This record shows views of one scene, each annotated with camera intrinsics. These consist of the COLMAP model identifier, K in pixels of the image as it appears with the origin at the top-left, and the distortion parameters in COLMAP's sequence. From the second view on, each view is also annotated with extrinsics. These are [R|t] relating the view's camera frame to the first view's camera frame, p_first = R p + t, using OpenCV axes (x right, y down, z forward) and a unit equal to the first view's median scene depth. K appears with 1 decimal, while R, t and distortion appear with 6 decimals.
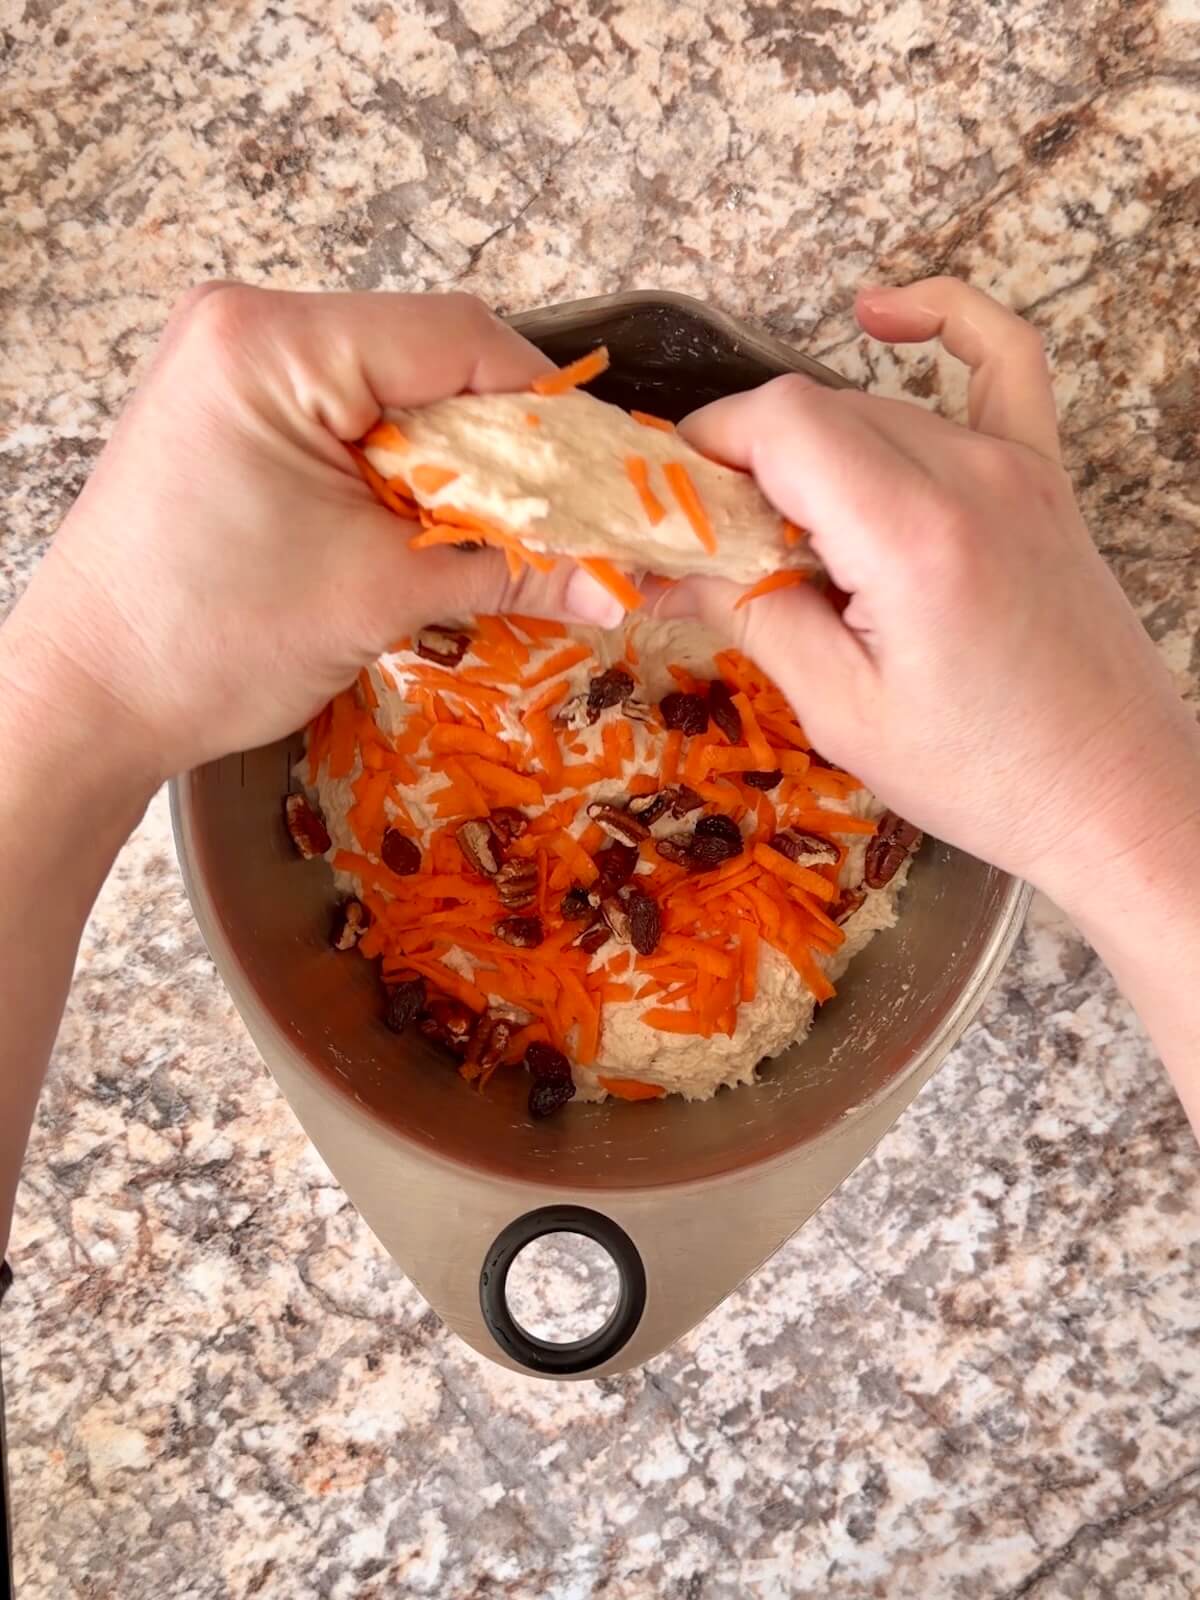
lens RADIAL K [[8943.7, 0, 607.3], [0, 8943.7, 903.1], [0, 0, 1]] dist [4.499164, -229.509582]
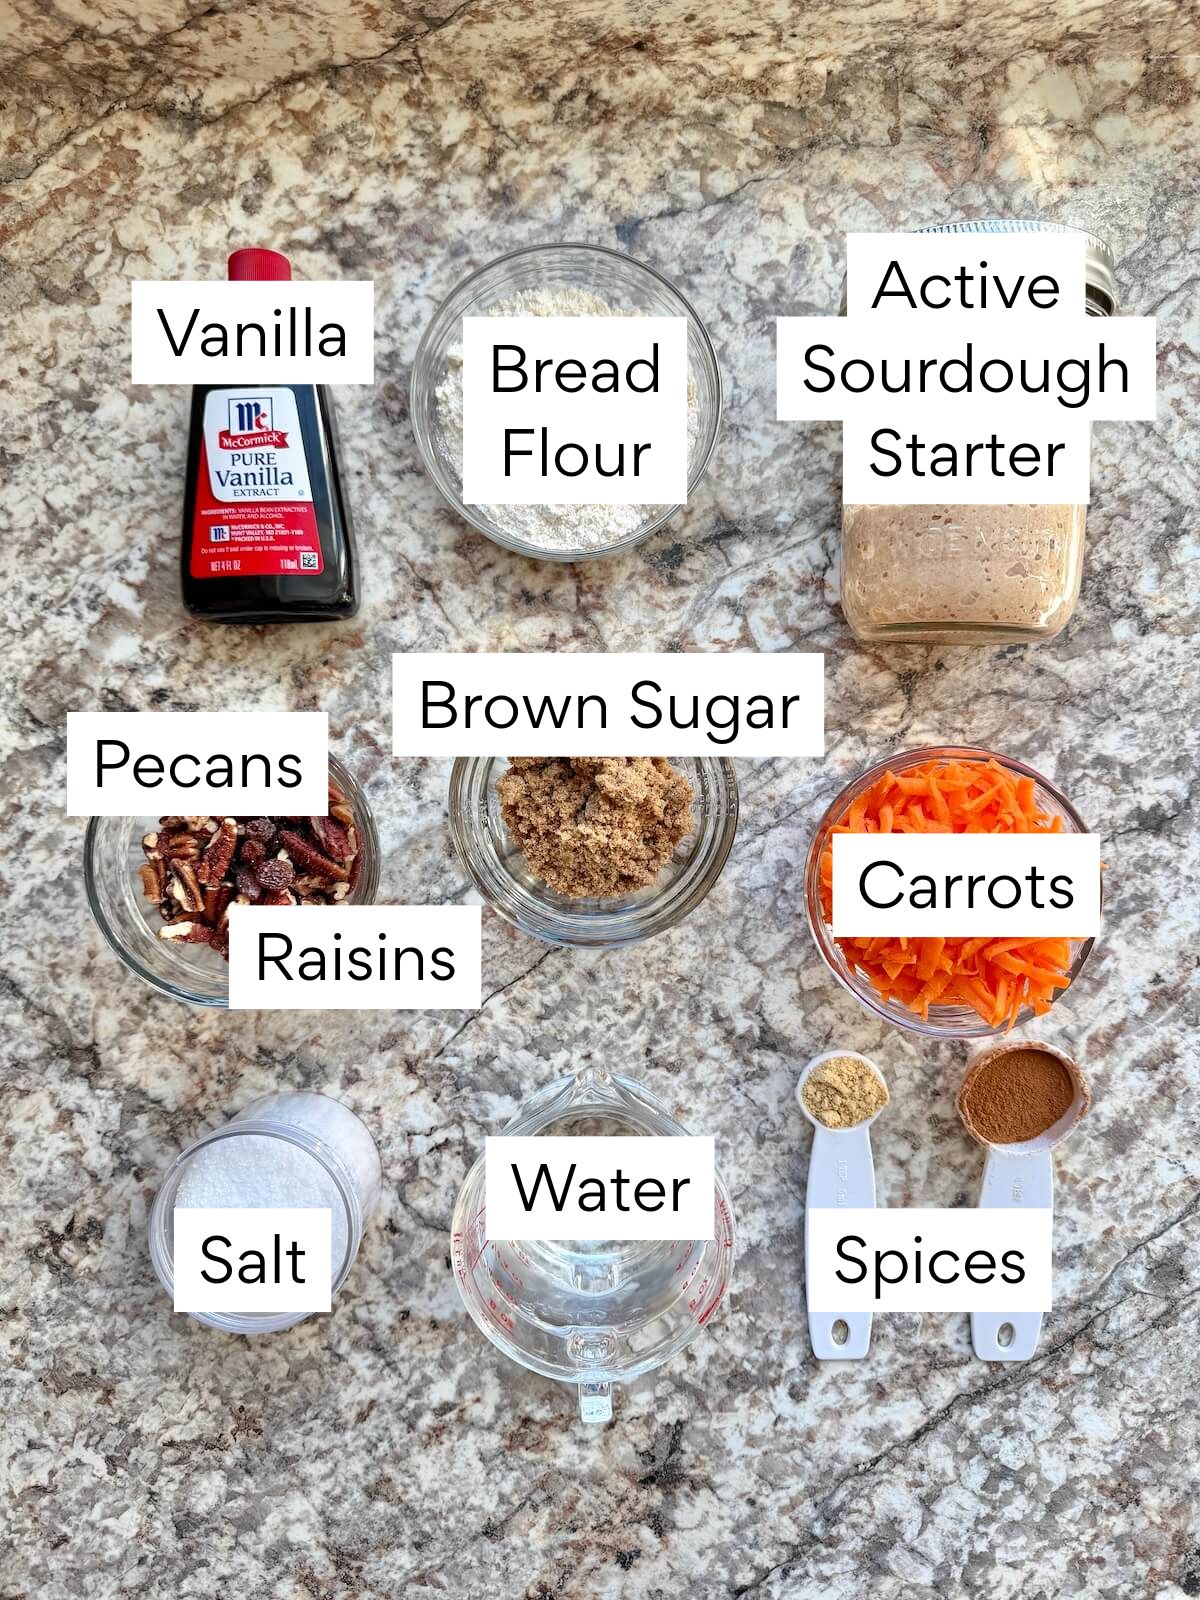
lens RADIAL K [[8568.6, 0, 590.4], [0, 8568.6, 808.8], [0, 0, 1]] dist [4.512780, -239.907664]
pose [[0.999538, 0.029933, -0.005323, 0.000590], [-0.030025, 0.999383, -0.018251, 0.005059], [0.004774, 0.018402, 0.999819, -0.330353]]
